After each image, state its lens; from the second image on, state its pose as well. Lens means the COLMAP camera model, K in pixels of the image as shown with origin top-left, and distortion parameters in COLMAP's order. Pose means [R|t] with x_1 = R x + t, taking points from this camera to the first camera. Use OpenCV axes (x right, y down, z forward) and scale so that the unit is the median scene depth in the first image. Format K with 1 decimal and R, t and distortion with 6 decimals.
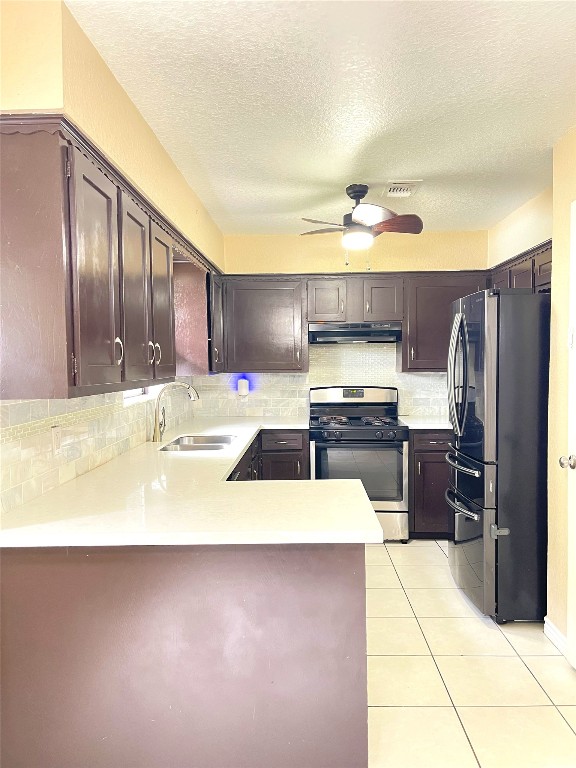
lens RADIAL K [[642.2, 0, 288.0], [0, 642.2, 384.0], [0, 0, 1]] dist [0.078742, 0.000065]
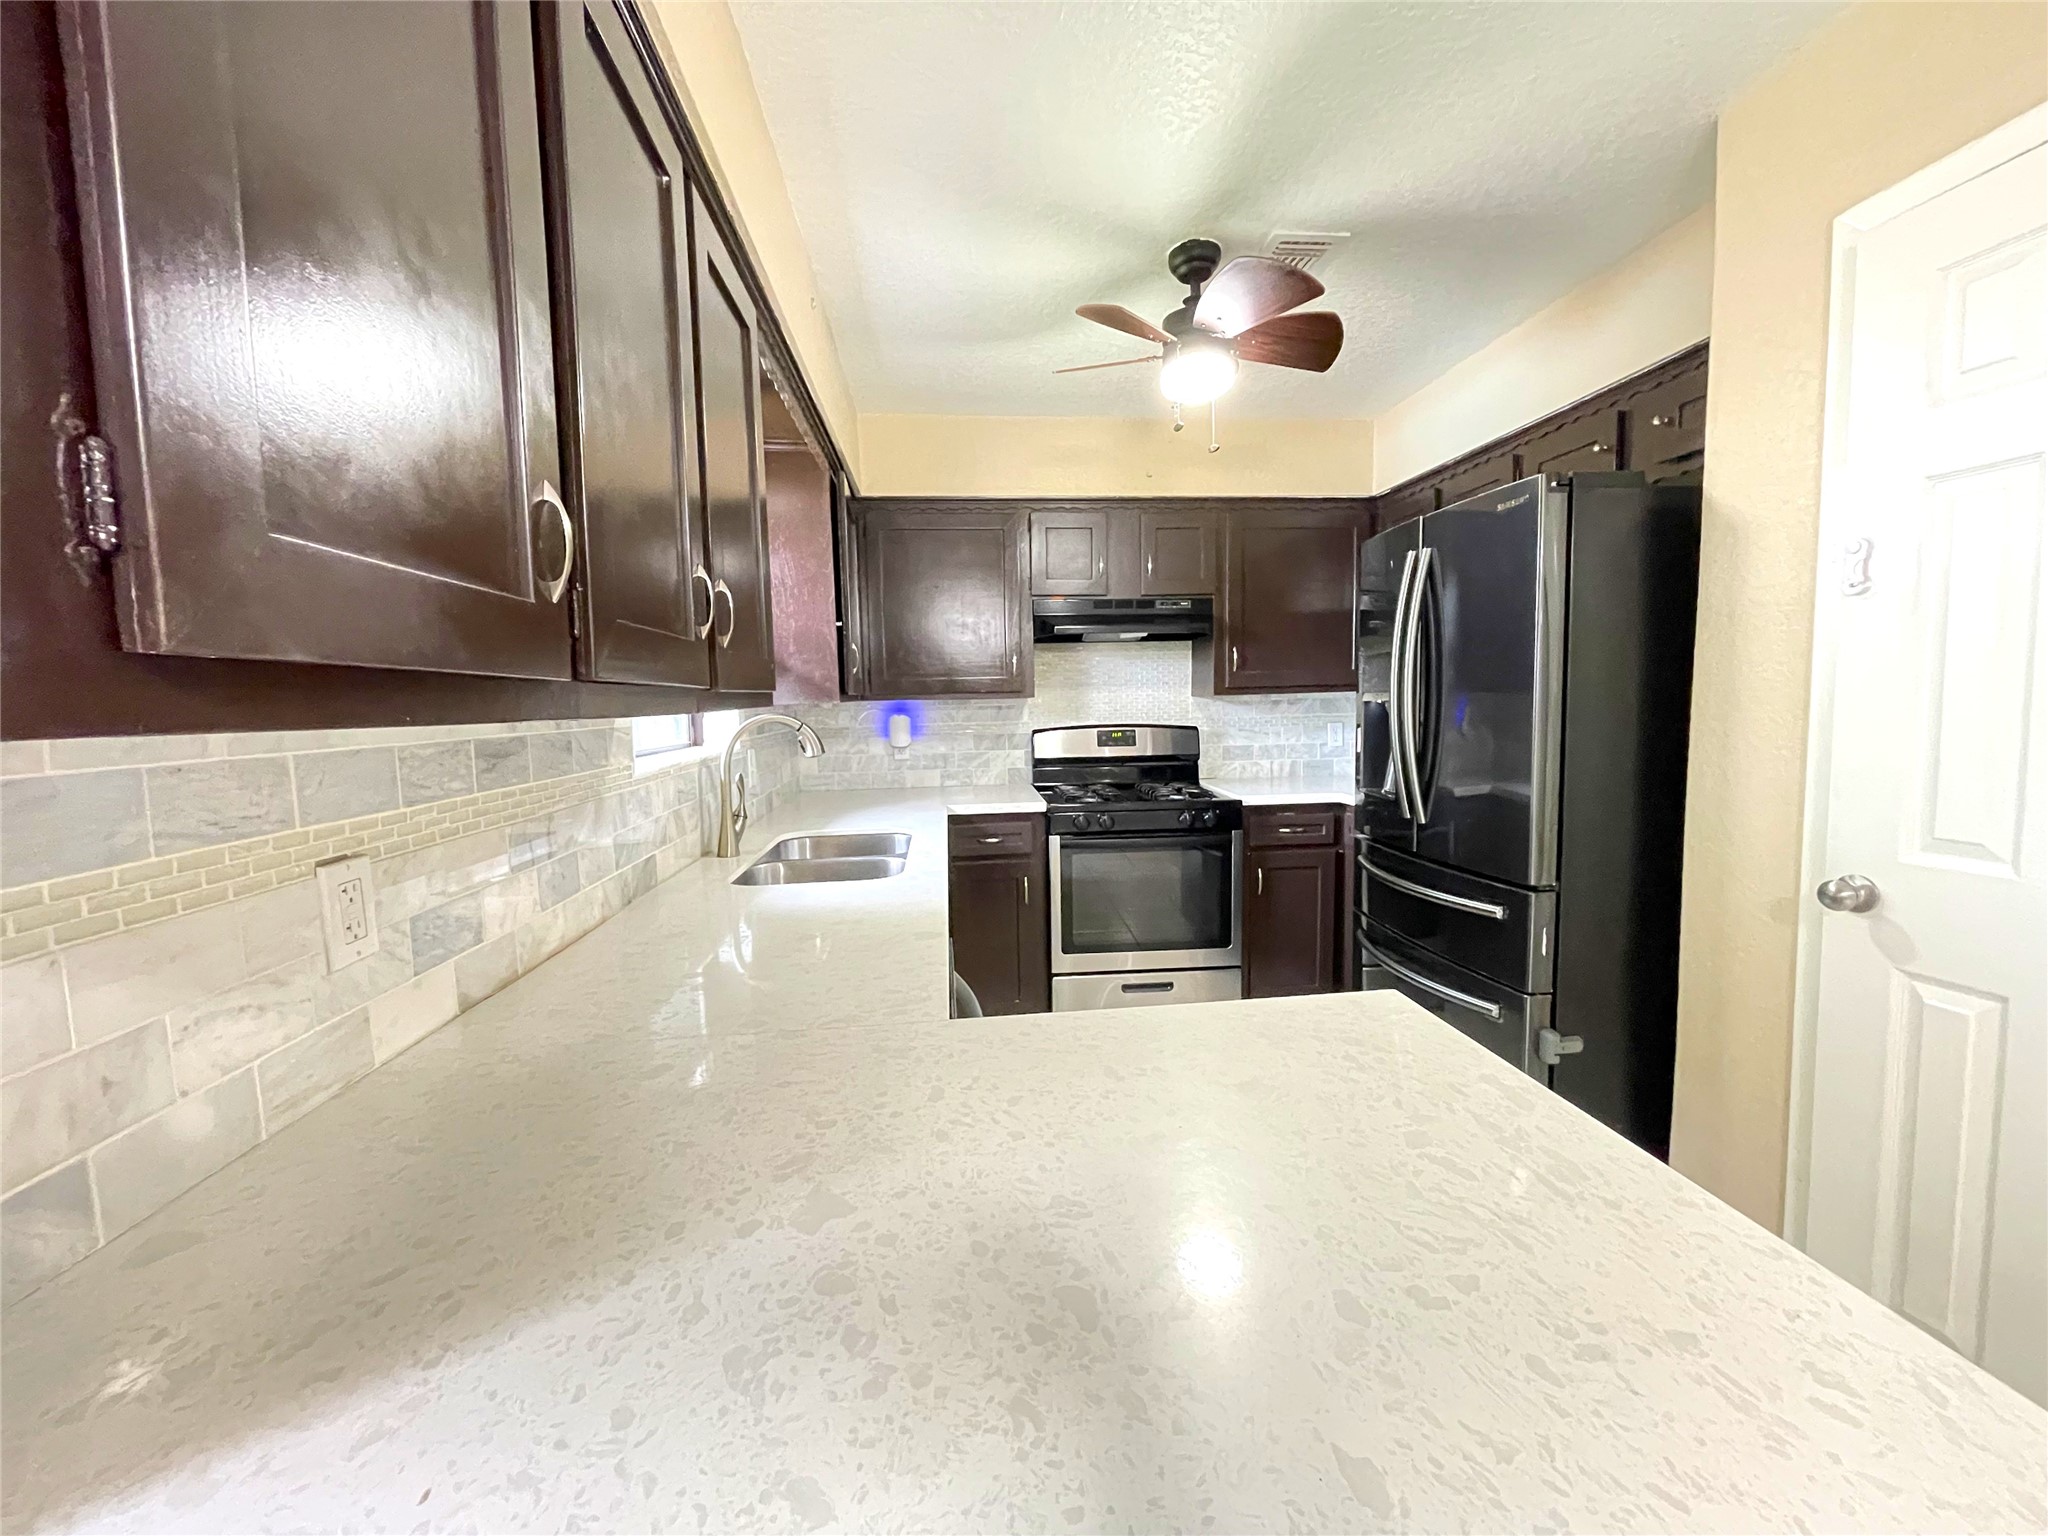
lens RADIAL K [[868.3, 0, 1024.0], [0, 868.3, 768.0], [0, 0, 1]] dist [-0.000896, -0.000032]
pose [[0.990897, -0.022166, 0.132781, -0.071310], [0.017129, 0.999094, 0.038960, 0.010678], [-0.133525, -0.036331, 0.990379, 0.345542]]
